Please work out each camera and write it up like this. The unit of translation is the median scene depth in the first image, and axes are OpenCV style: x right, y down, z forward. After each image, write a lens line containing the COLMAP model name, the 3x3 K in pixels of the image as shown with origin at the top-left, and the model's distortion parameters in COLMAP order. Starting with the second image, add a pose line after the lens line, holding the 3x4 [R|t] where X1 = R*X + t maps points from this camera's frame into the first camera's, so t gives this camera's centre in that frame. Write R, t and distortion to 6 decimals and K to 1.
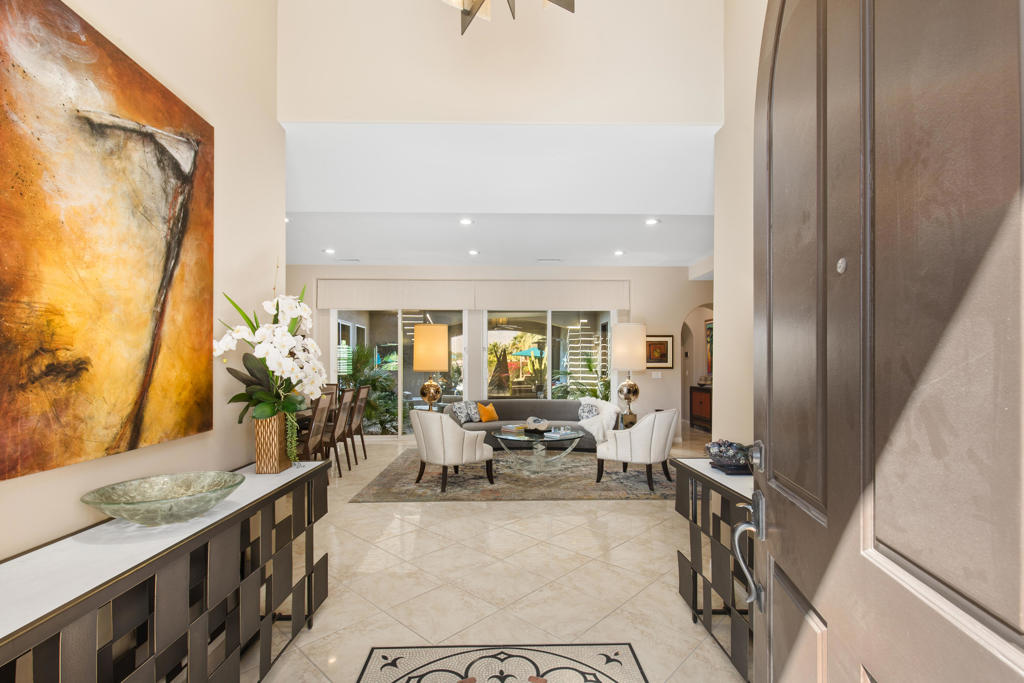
lens RADIAL K [[467.8, 0, 509.0], [0, 467.8, 349.5], [0, 0, 1]] dist [-0.025499, -0.000287]
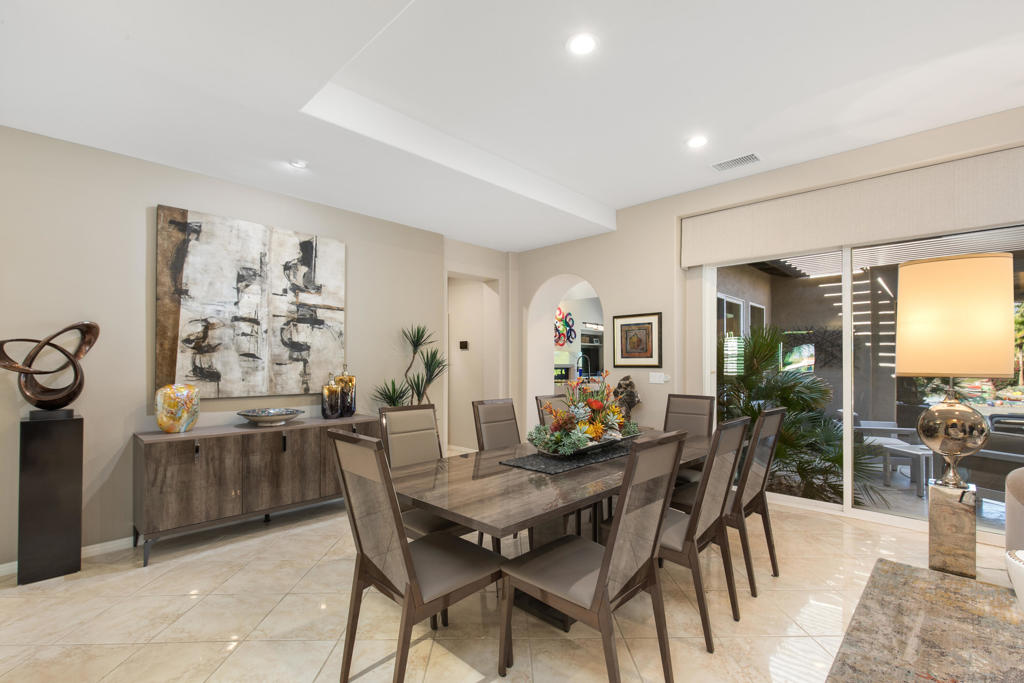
lens RADIAL K [[467.8, 0, 508.9], [0, 467.8, 351.4], [0, 0, 1]] dist [-0.025499, -0.000287]
pose [[0.700712, -0.006436, -0.713415, -0.139026], [0.006168, 0.999977, -0.002962, 0.022933], [0.713417, -0.002325, 0.700736, 0.419211]]
